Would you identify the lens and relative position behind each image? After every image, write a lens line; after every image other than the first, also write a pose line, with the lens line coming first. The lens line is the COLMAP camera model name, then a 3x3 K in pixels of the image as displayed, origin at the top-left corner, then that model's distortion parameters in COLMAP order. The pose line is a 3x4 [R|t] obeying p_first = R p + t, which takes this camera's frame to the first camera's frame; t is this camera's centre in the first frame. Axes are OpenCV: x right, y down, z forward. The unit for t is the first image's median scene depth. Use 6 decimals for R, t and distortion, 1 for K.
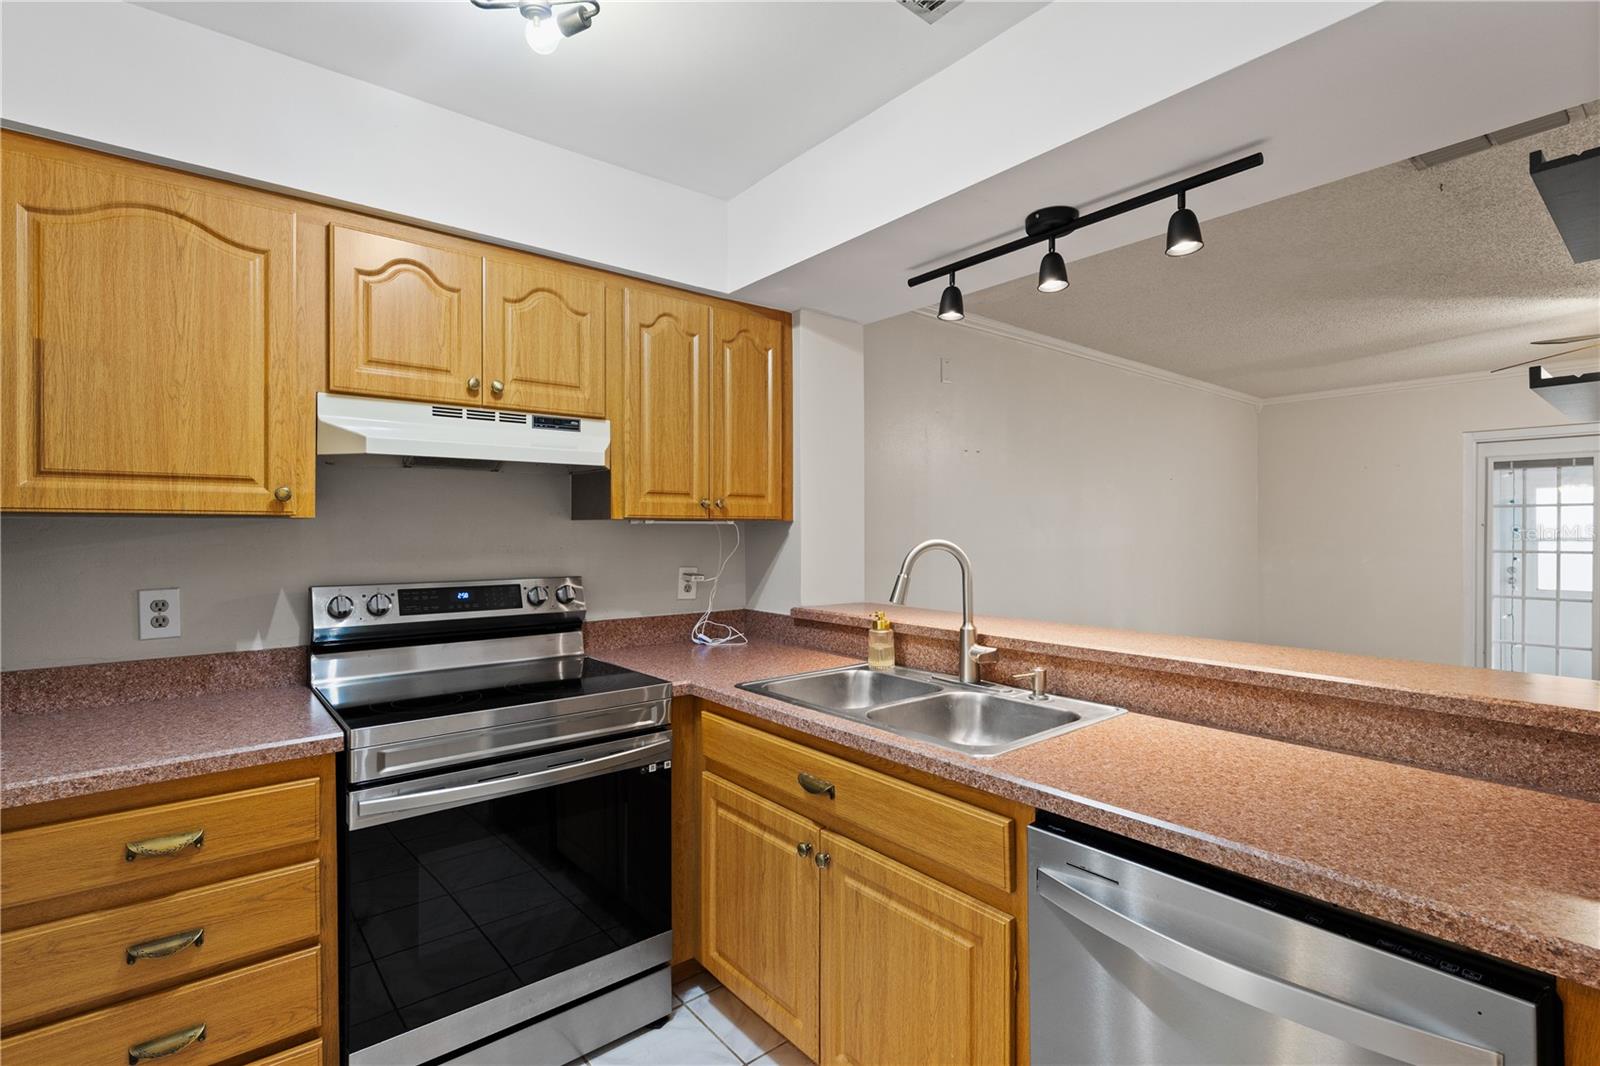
lens RADIAL K [[749.5, 0, 788.9], [0, 749.5, 530.4], [0, 0, 1]] dist [0.000539, -0.000251]
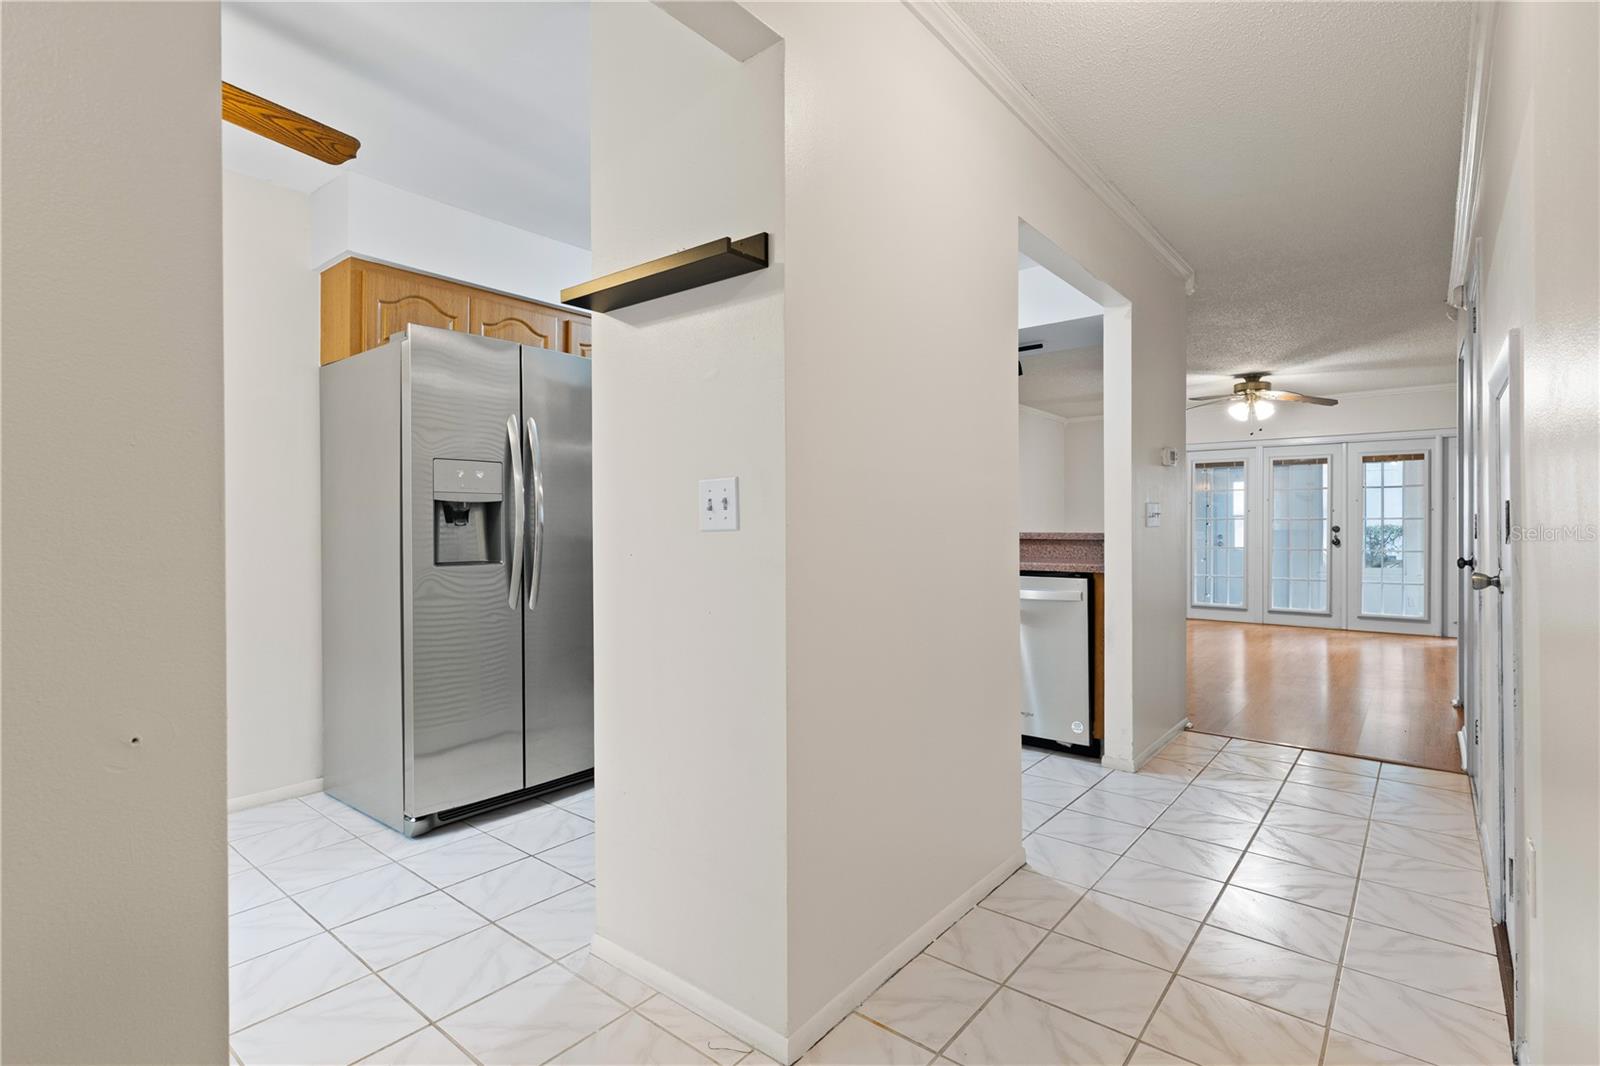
lens RADIAL K [[749.5, 0, 805.6], [0, 749.5, 529.4], [0, 0, 1]] dist [0.000539, -0.000251]
pose [[0.977953, -0.002637, 0.208809, -0.609069], [0.001761, 0.999989, 0.004381, 0.120837], [-0.208819, -0.003917, 0.977947, -1.117948]]
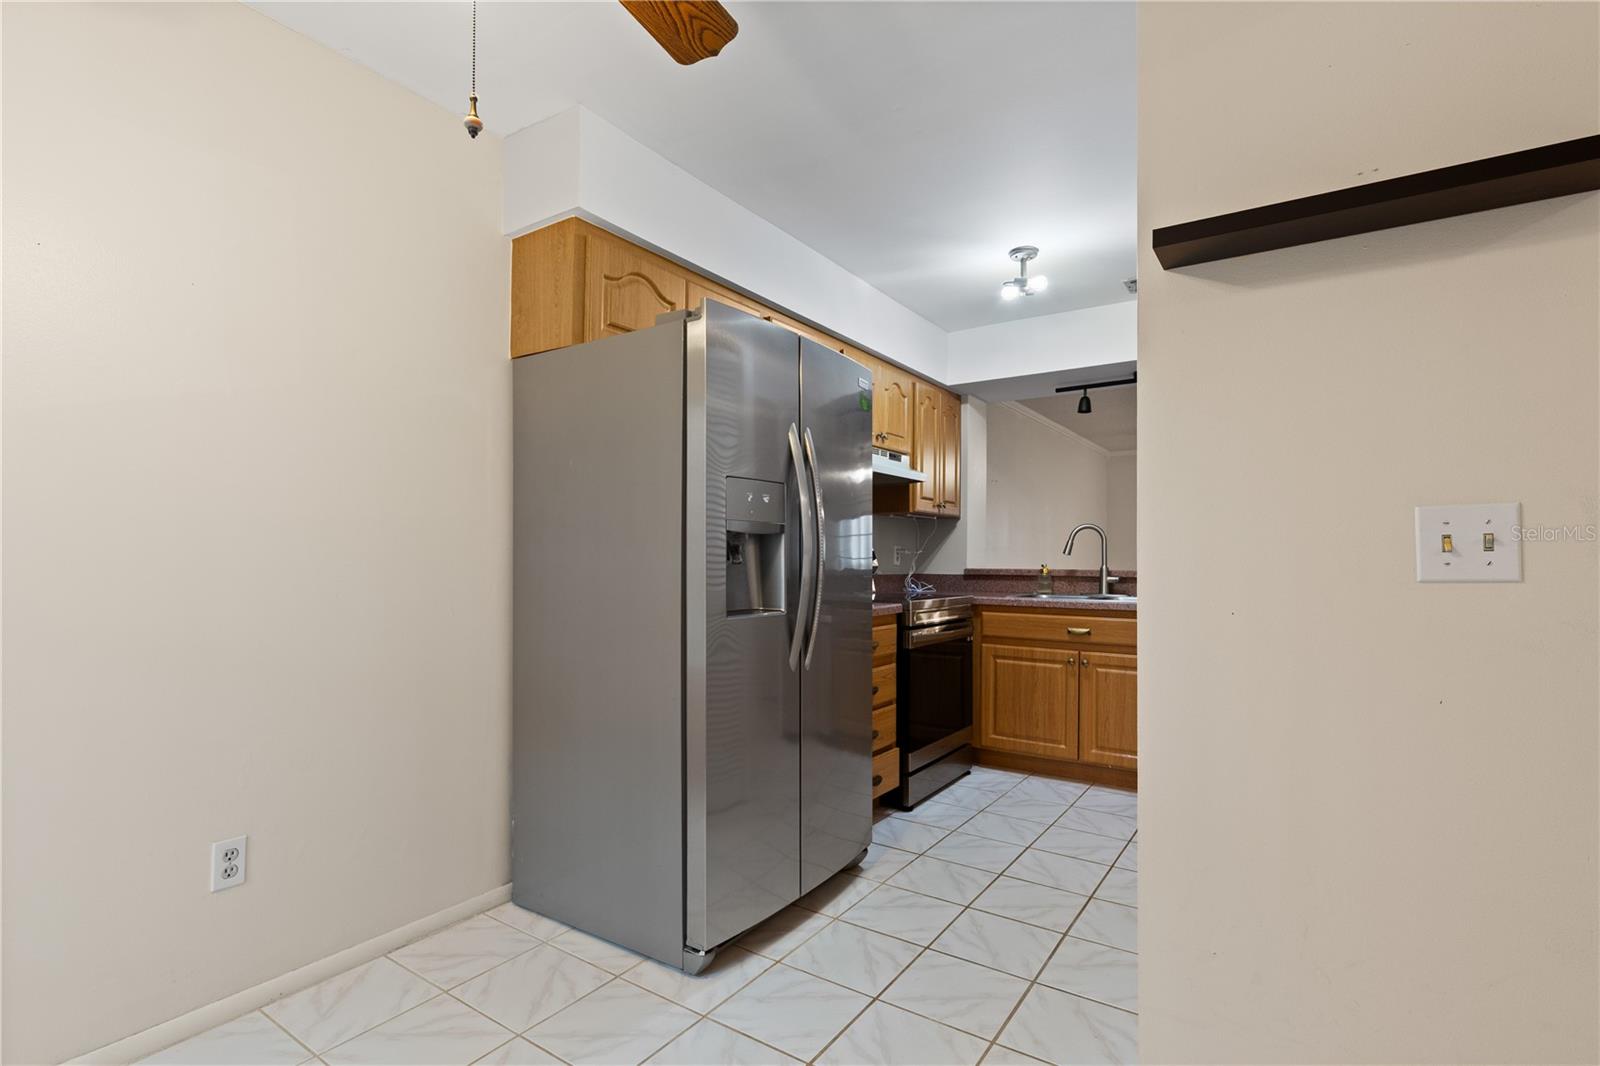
lens RADIAL K [[749.5, 0, 799.9], [0, 749.5, 555.7], [0, 0, 1]] dist [0.000539, -0.000251]
pose [[0.959606, 0.007443, 0.281250, -1.123470], [-0.006361, 0.999968, -0.004759, 0.112933], [-0.281277, 0.002778, 0.959623, -0.716826]]
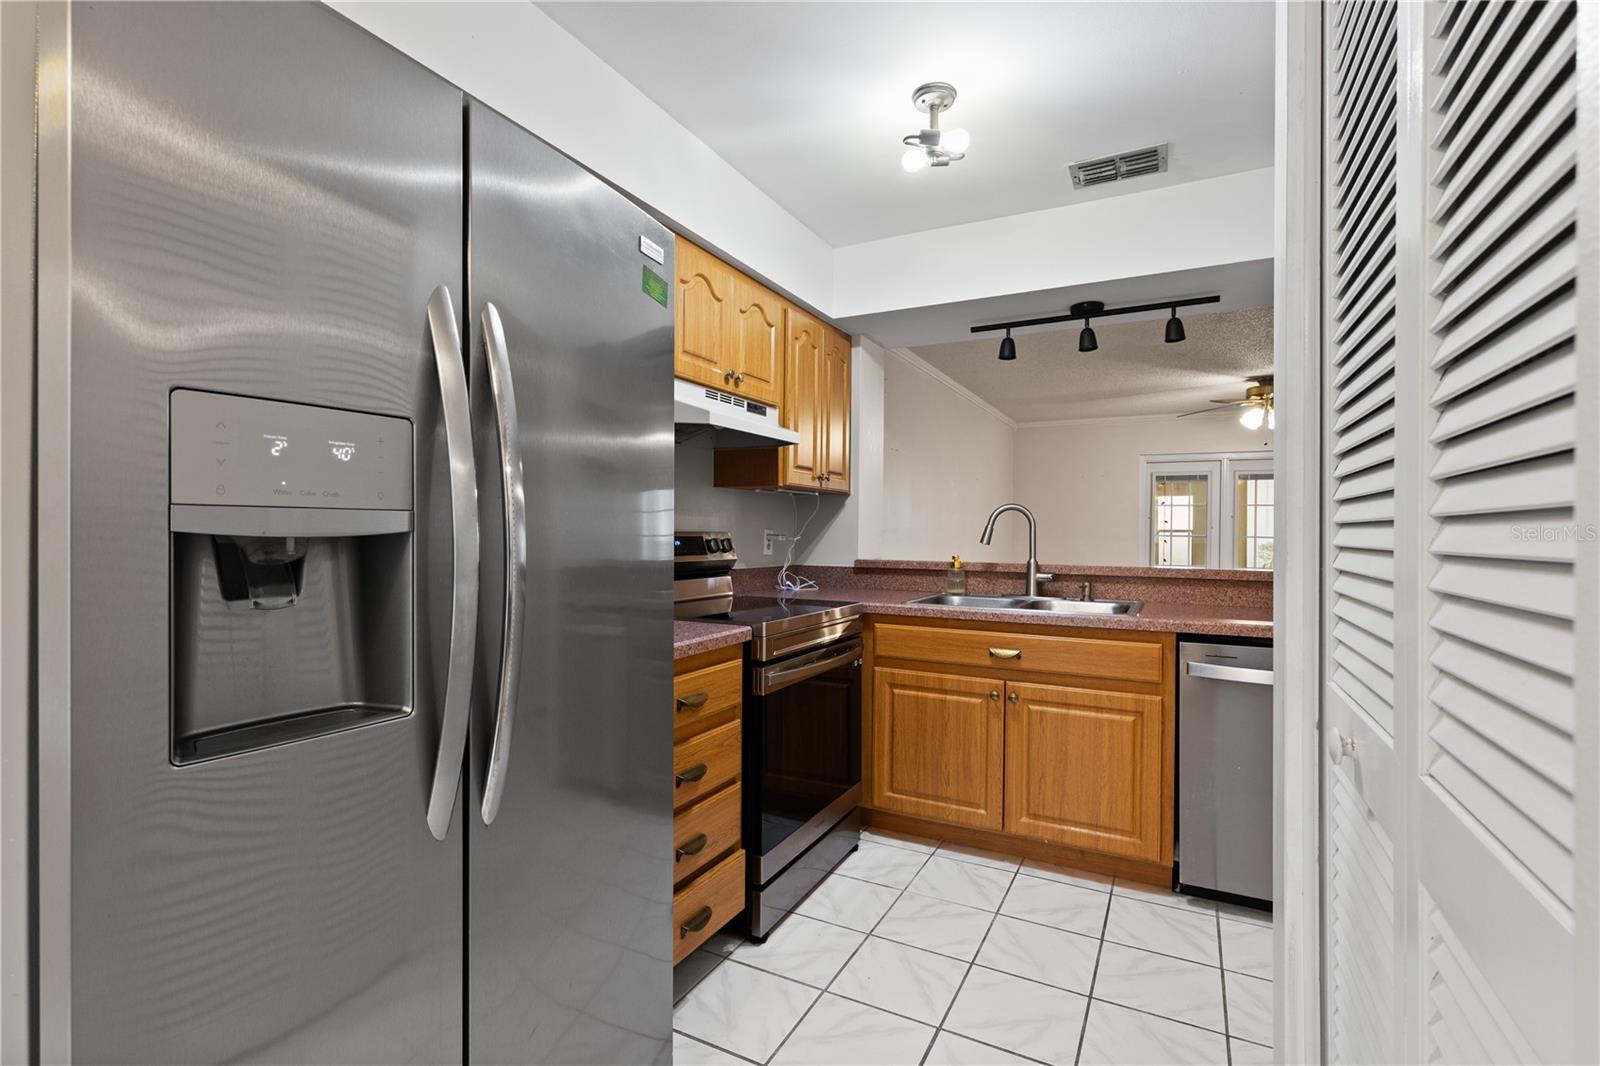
lens RADIAL K [[749.5, 0, 799.8], [0, 749.5, 529.3], [0, 0, 1]] dist [0.000539, -0.000251]
pose [[0.916927, 0.009967, 0.398930, -0.819463], [-0.009164, 0.999950, -0.003920, 0.074217], [-0.398949, -0.000061, 0.916973, -0.227450]]
